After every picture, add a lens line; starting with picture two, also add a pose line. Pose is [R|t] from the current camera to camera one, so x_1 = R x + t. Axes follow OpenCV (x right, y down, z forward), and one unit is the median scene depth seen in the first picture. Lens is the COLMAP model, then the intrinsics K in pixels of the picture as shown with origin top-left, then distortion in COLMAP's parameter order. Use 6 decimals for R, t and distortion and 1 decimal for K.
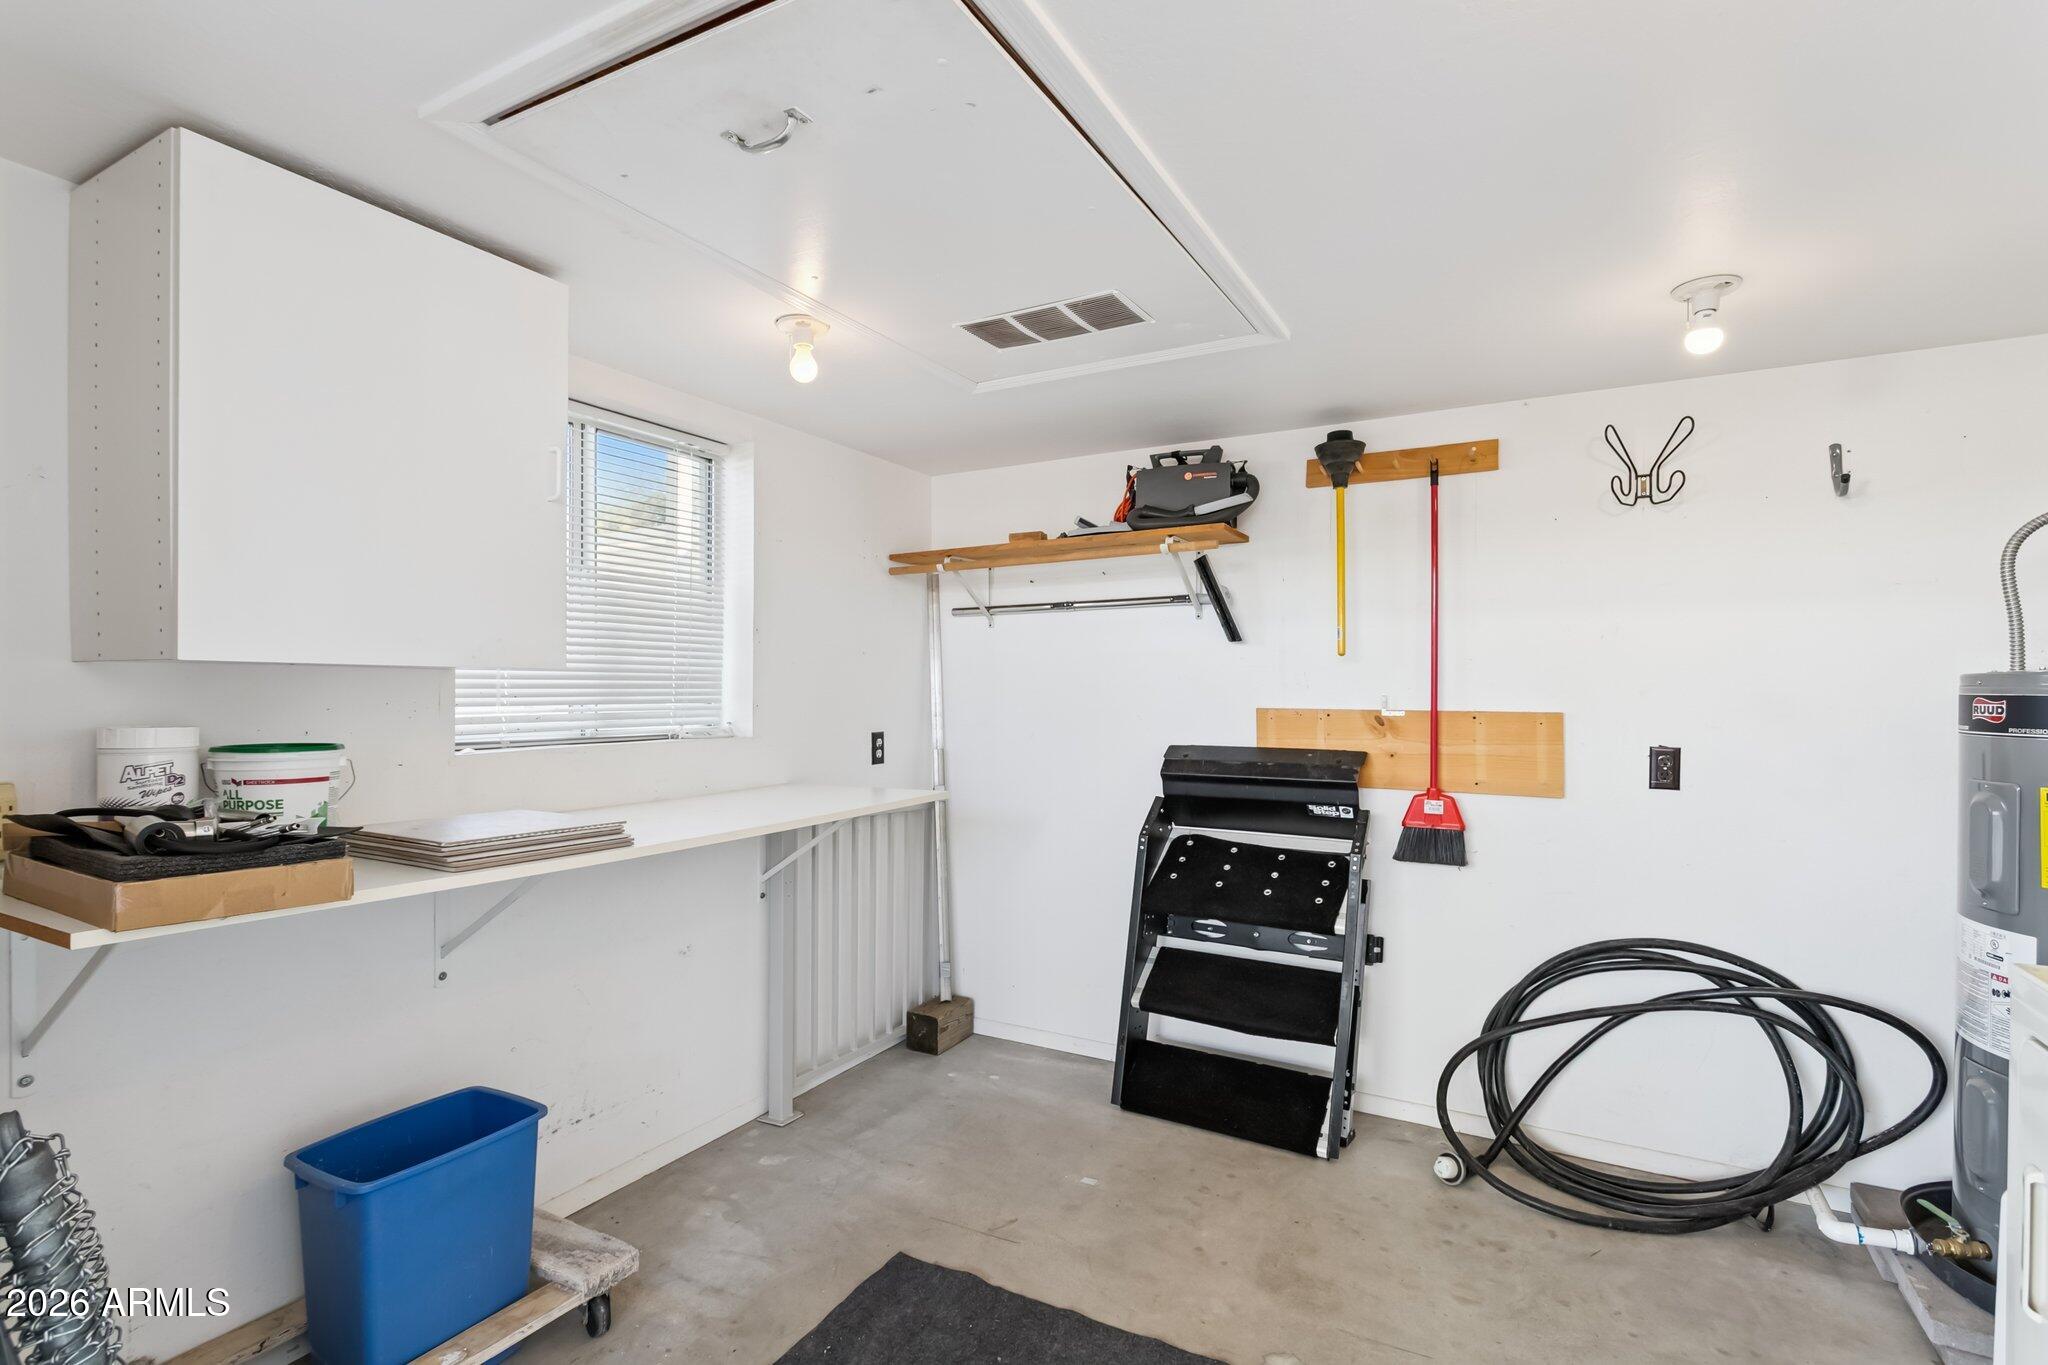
lens RADIAL K [[964.9, 0, 1020.9], [0, 964.9, 687.8], [0, 0, 1]] dist [-0.001810, 0.000341]
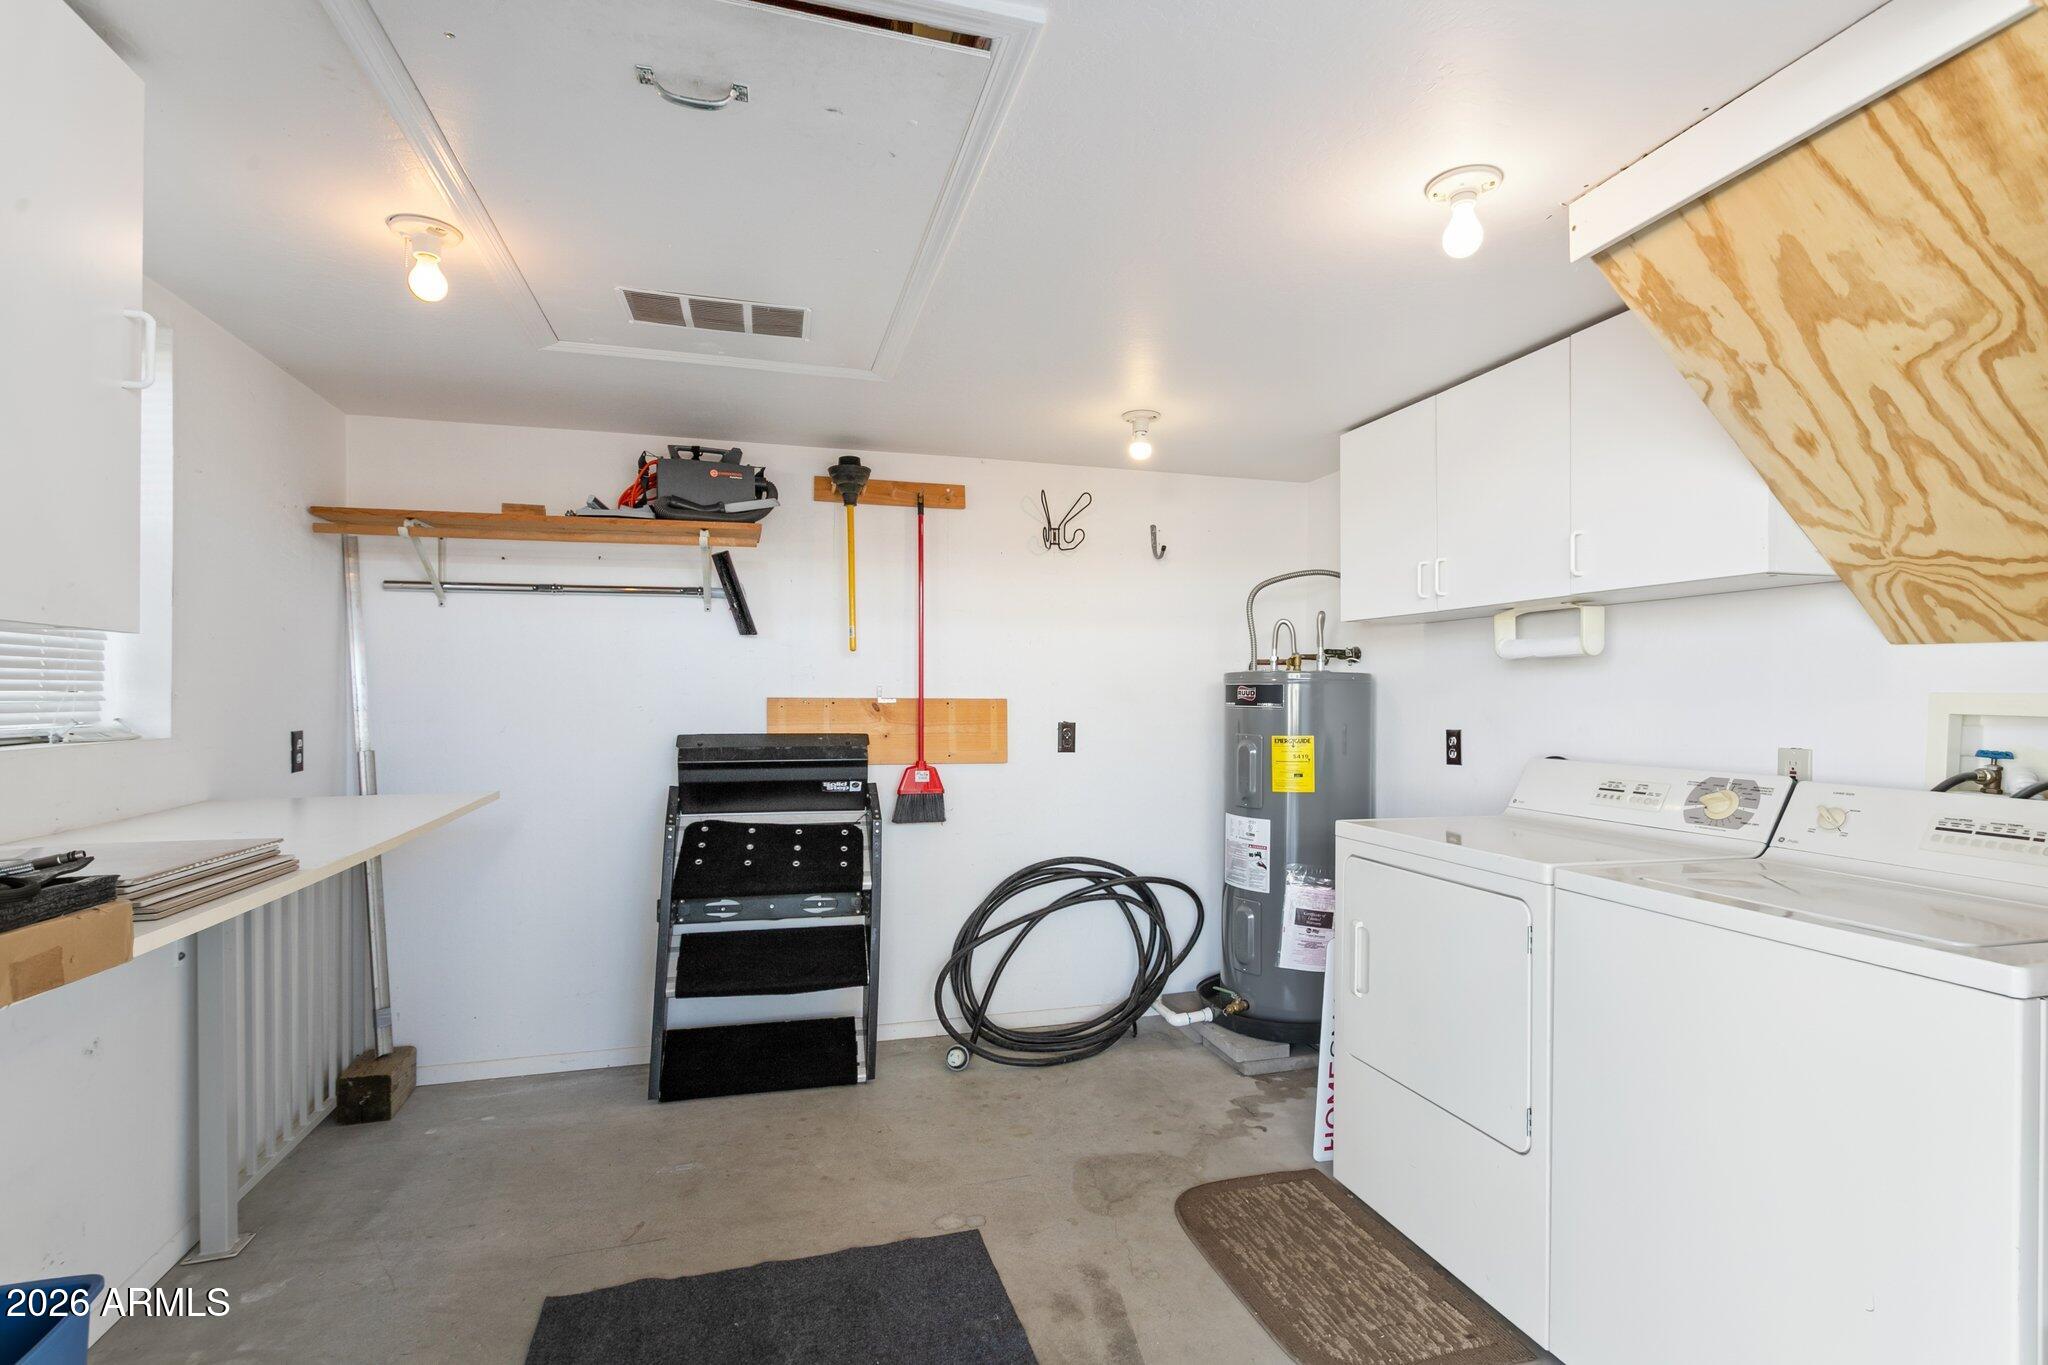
lens RADIAL K [[964.9, 0, 1020.9], [0, 964.9, 687.8], [0, 0, 1]] dist [-0.001810, 0.000341]
pose [[0.707549, 0.003696, 0.706655, -0.339158], [-0.003104, 0.999993, -0.002123, 0.012424], [-0.706658, -0.000691, 0.707555, 0.038308]]
